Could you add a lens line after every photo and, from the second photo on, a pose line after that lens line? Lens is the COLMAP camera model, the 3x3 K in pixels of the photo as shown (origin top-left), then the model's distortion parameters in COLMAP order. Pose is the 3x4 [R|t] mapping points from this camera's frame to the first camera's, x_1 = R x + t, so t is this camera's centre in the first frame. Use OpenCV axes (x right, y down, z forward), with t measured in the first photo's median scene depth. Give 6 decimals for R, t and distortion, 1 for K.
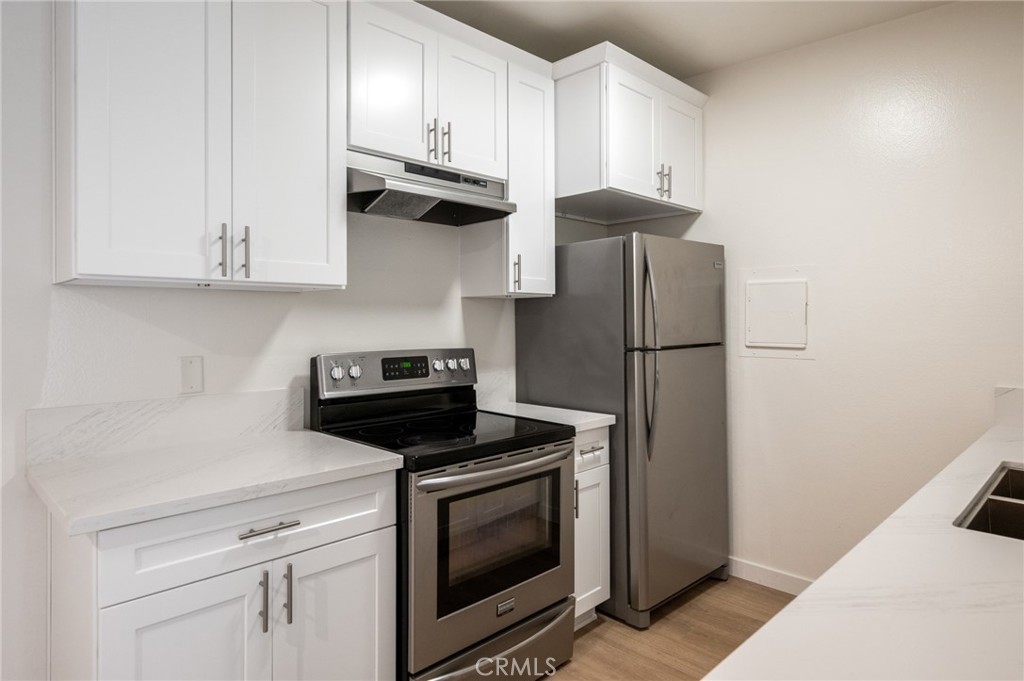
lens RADIAL K [[602.4, 0, 512.5], [0, 602.4, 319.7], [0, 0, 1]] dist [-0.000688, -0.001041]
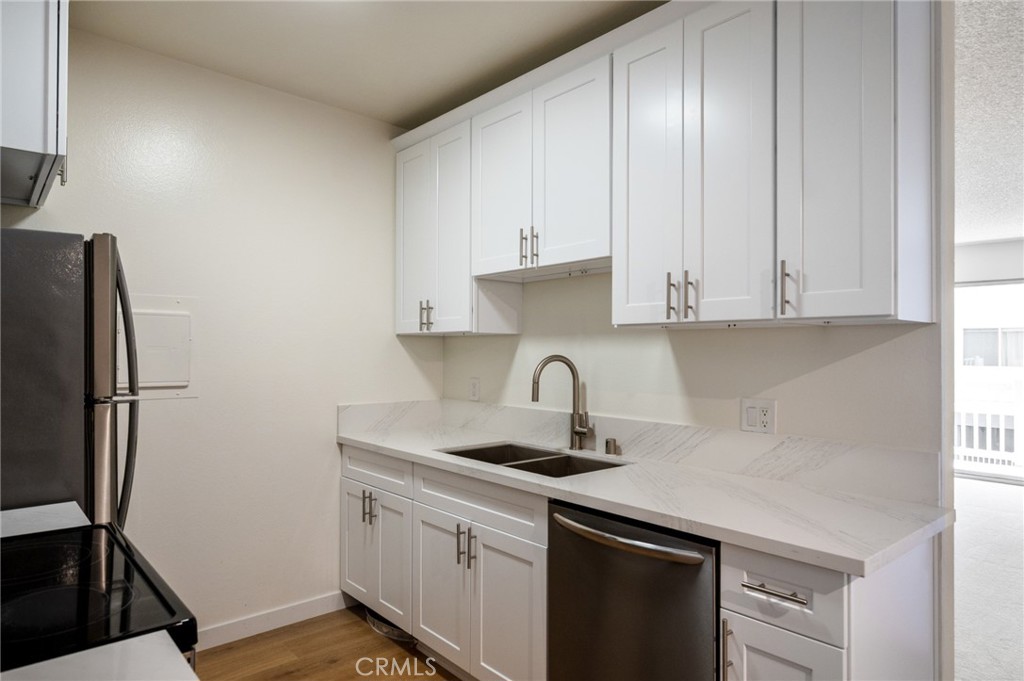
lens RADIAL K [[617.3, 0, 512.0], [0, 617.3, 340.5], [0, 0, 1]] dist [-0.001743, -0.001105]
pose [[0.069412, 0.018660, 0.997414, -0.542805], [-0.000020, 0.999825, -0.018704, -0.006796], [-0.997588, 0.001279, 0.069400, 0.533470]]
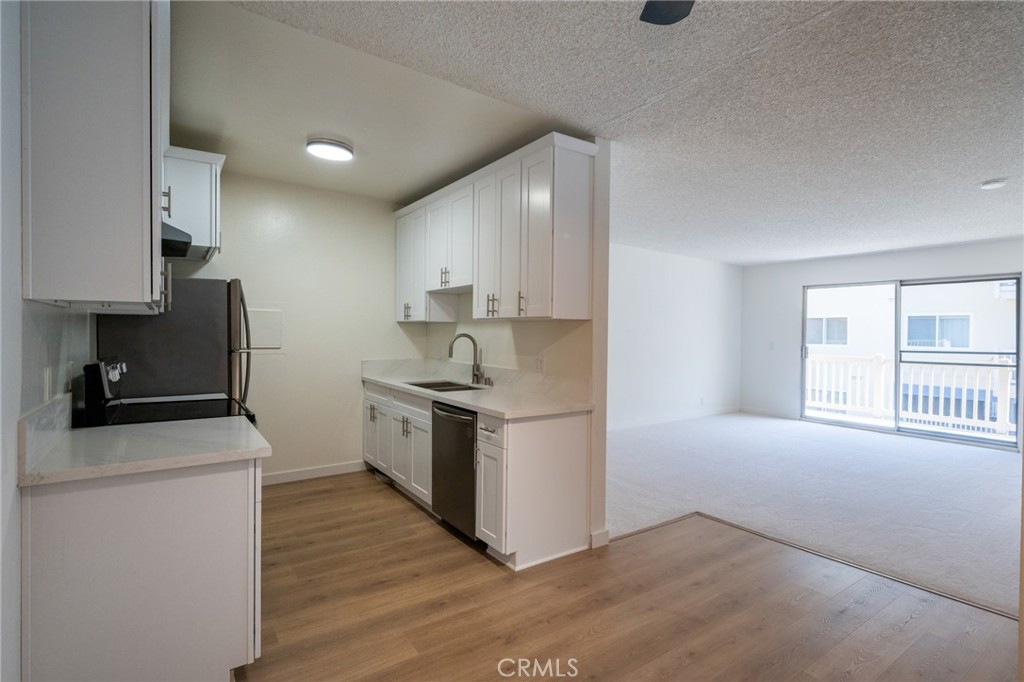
lens RADIAL K [[502.1, 0, 526.1], [0, 502.1, 335.6], [0, 0, 1]] dist [-0.013229, 0.000123]
pose [[0.165637, -0.004528, 0.986176, -1.117776], [-0.007203, 0.999957, 0.005802, -0.006042], [-0.986161, -0.008064, 0.165597, 0.007306]]
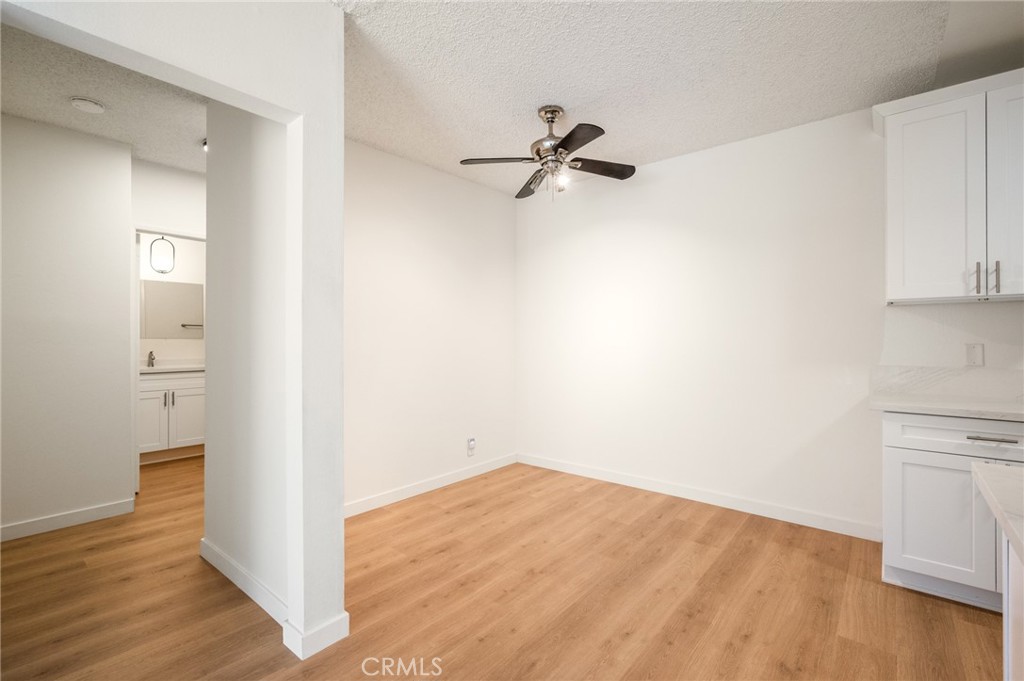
lens RADIAL K [[455.8, 0, 512.0], [0, 455.8, 340.5], [0, 0, 1]] dist [0.001603, 0.000380]
pose [[0.093815, 0.002311, -0.995587, 0.512760], [0.000218, 0.999997, 0.002342, 0.042777], [0.995590, -0.000437, 0.093814, -0.322595]]
